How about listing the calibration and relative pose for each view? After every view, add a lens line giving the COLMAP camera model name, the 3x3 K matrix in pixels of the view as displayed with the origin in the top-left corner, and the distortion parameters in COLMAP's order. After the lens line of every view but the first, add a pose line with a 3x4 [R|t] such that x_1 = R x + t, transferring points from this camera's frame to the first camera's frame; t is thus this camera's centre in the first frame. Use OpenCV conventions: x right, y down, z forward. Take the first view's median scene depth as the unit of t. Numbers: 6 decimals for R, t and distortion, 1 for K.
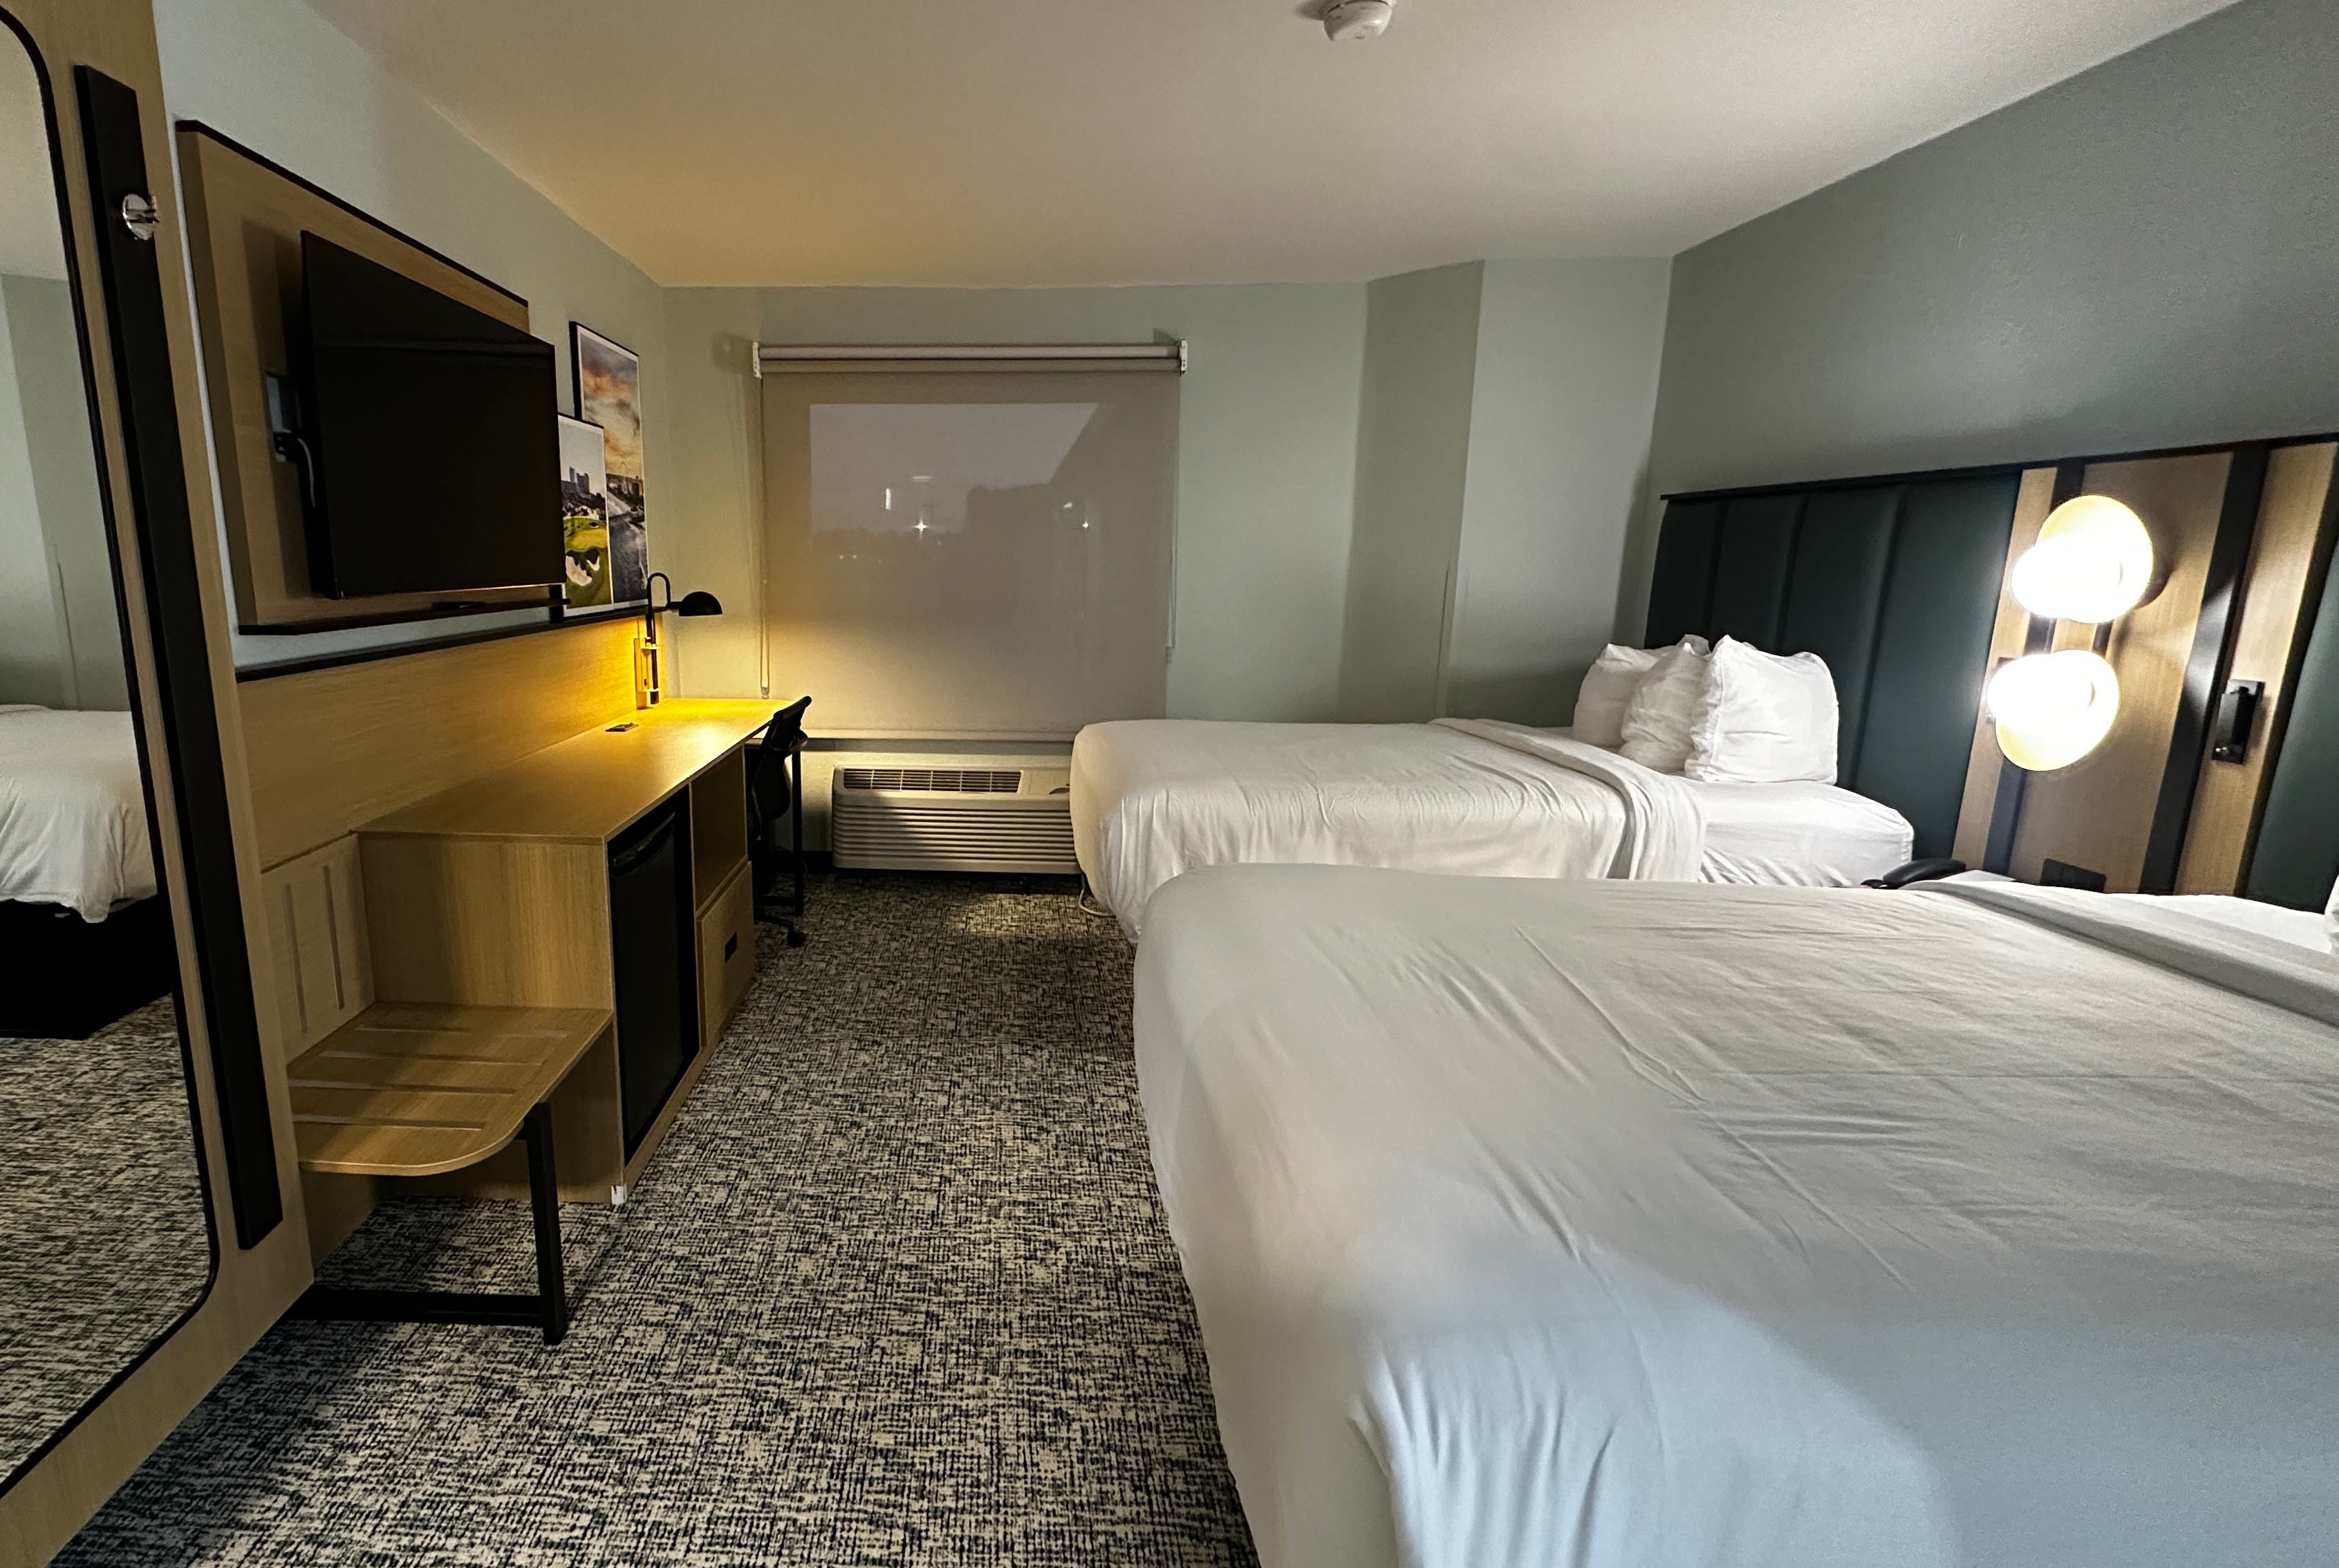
lens RADIAL K [[1103.9, 0, 944.3], [0, 1103.9, 784.9], [0, 0, 1]] dist [-0.003666, 0.000629]
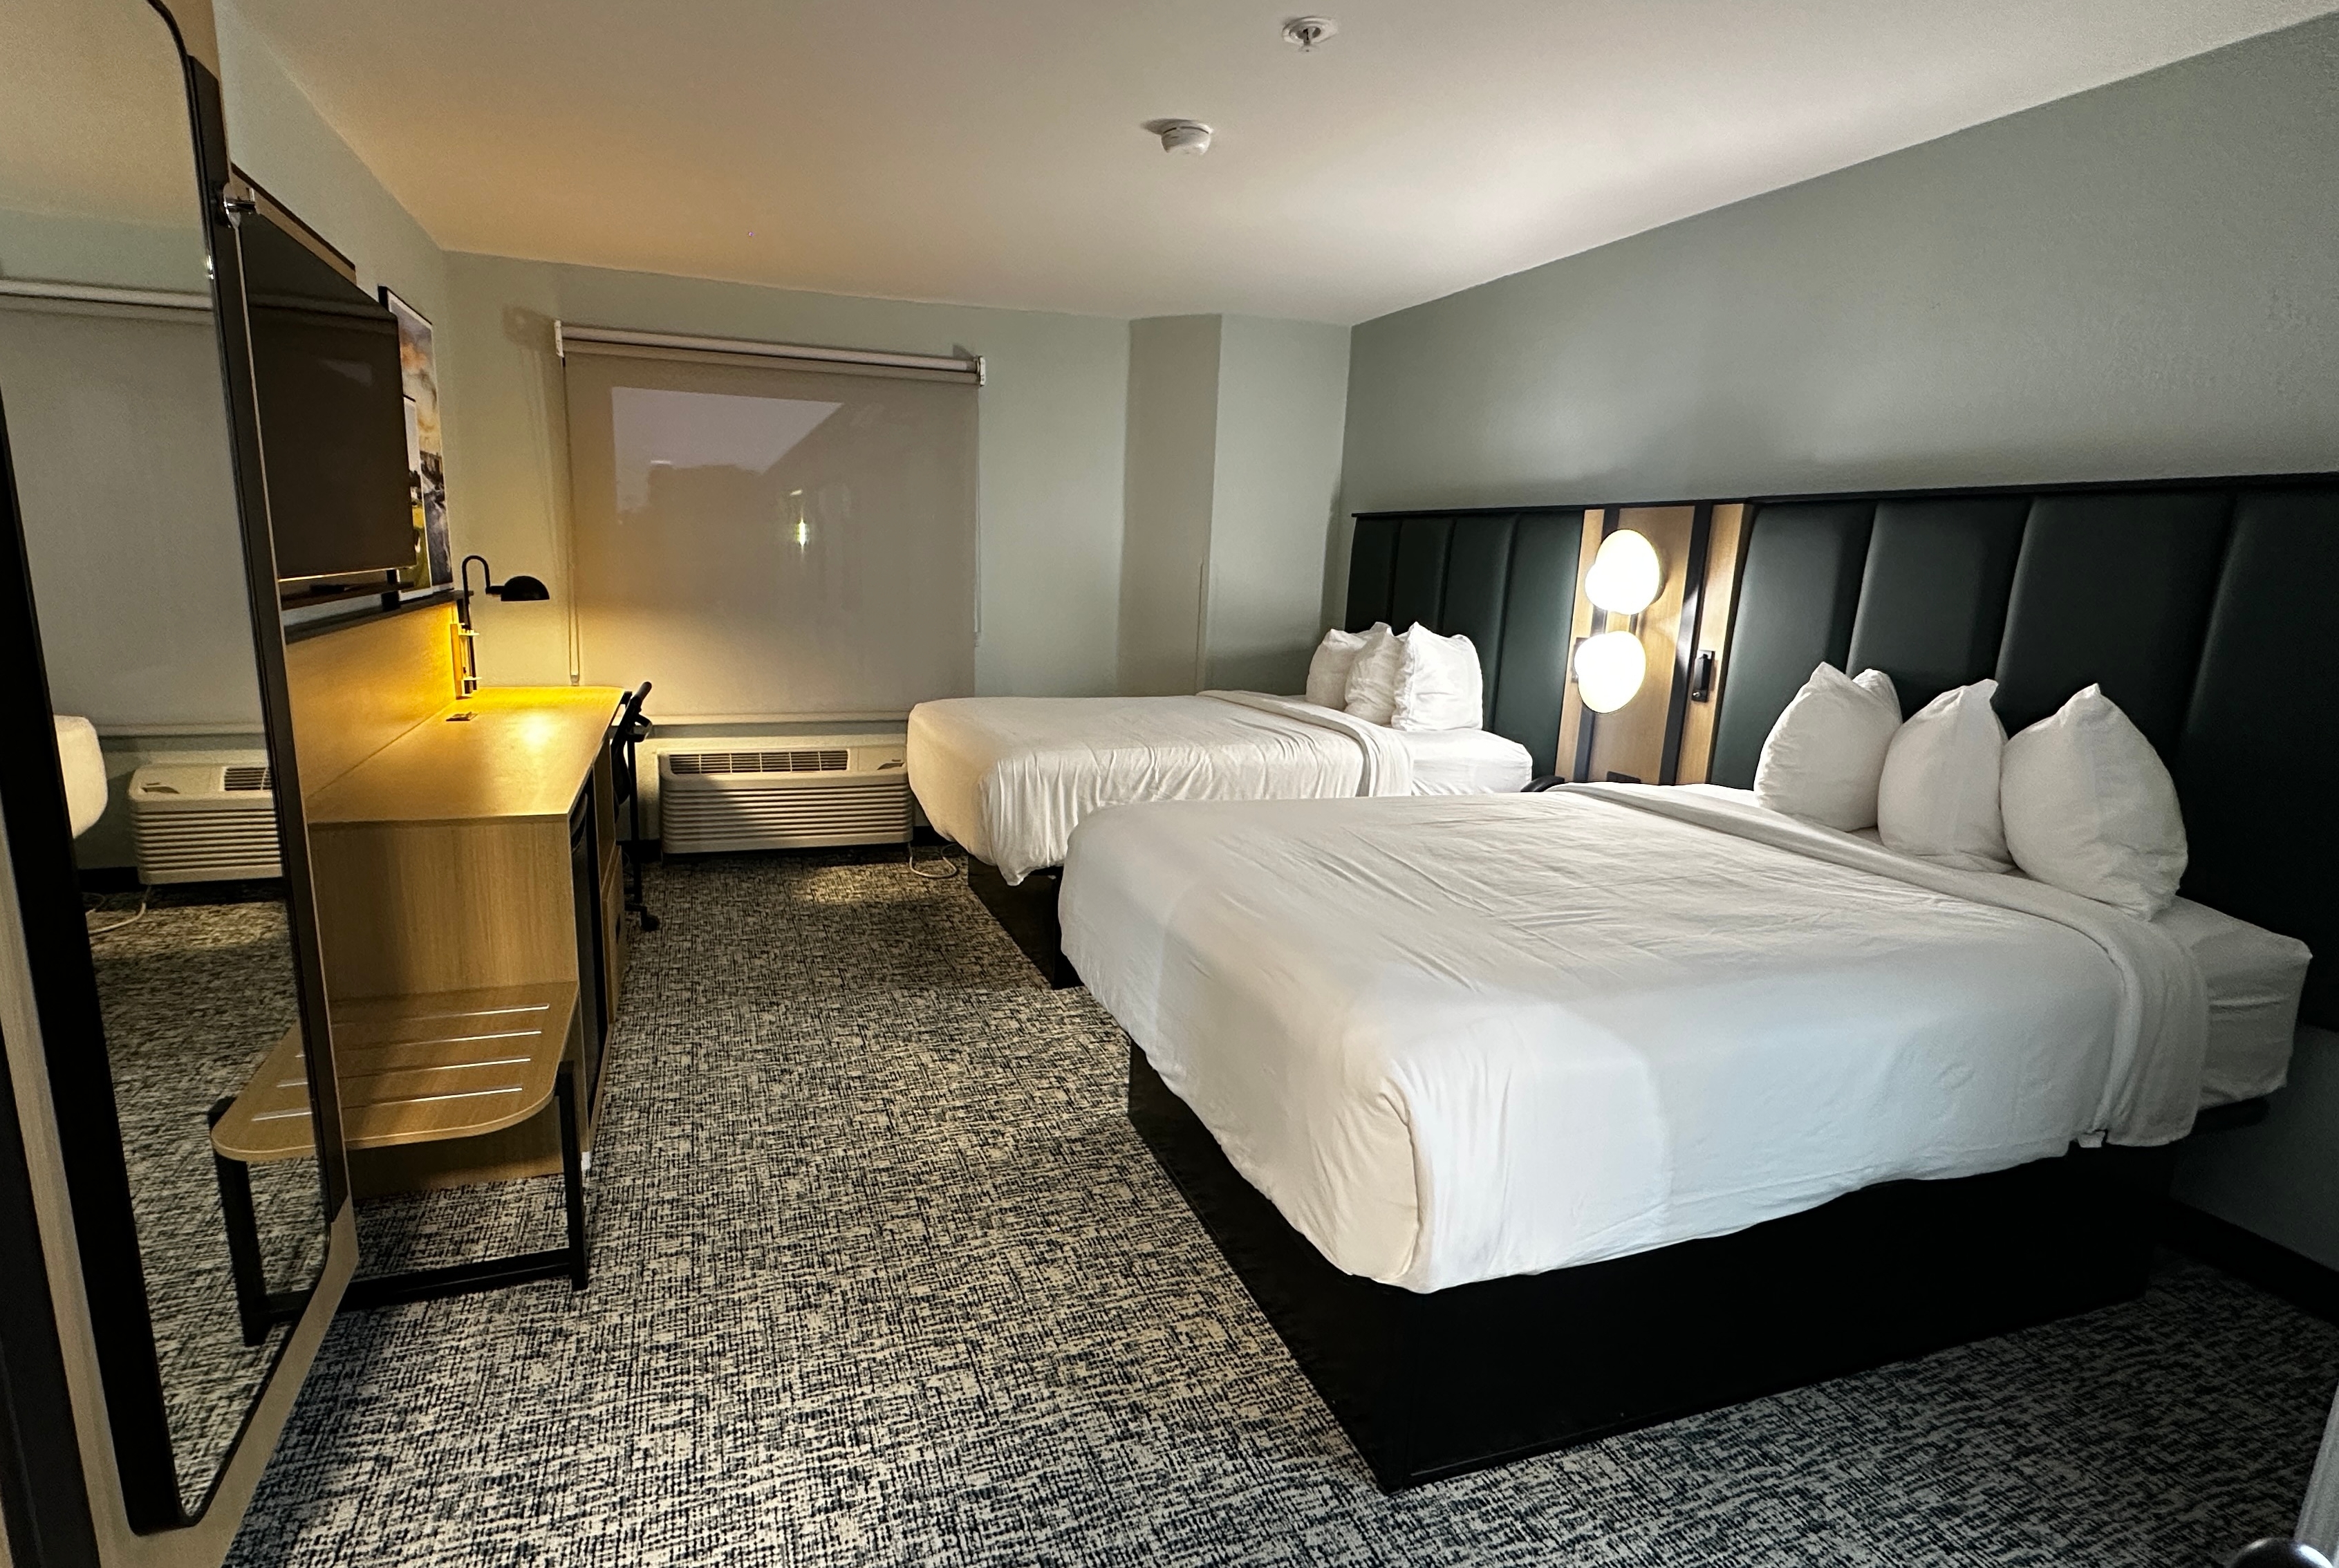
lens RADIAL K [[1112.4, 0, 1068.5], [0, 1112.4, 784.4], [0, 0, 1]] dist [-0.001979, -0.000396]
pose [[0.928986, -0.051590, 0.366502, -0.186194], [0.048442, 0.998668, 0.017789, 0.017415], [-0.366931, 0.001228, 0.930247, -0.107744]]
